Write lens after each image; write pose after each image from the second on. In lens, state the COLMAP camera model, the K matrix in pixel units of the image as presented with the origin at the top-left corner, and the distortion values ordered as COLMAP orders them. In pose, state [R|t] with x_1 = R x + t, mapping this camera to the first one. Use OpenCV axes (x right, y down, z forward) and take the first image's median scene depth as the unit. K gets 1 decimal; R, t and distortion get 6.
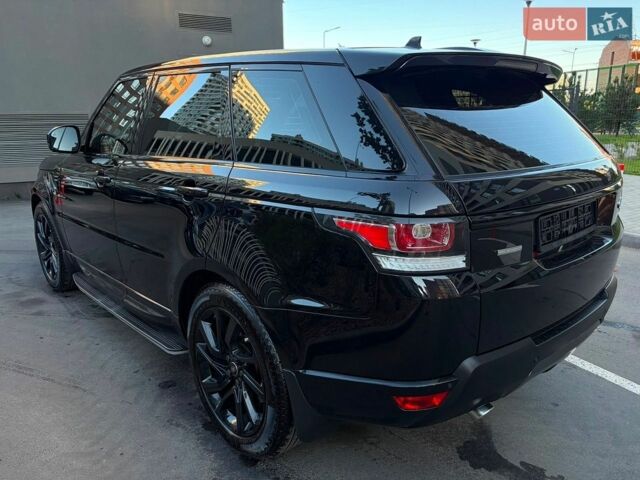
lens RADIAL K [[487.5, 0, 323.7], [0, 487.5, 243.5], [0, 0, 1]] dist [0.046707, -0.048646]
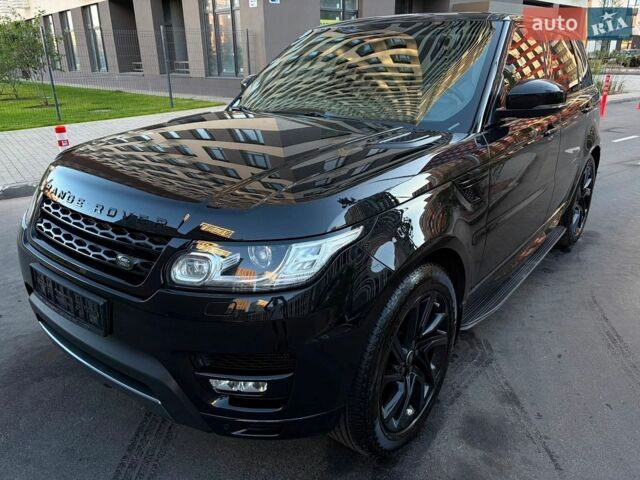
lens RADIAL K [[487.7, 0, 323.1], [0, 487.7, 234.3], [0, 0, 1]] dist [0.051859, -0.057961]
pose [[-0.171348, -0.325139, 0.930013, -1.588170], [0.257978, 0.896230, 0.360859, -0.493978], [-0.950835, 0.301755, -0.069689, 1.826786]]
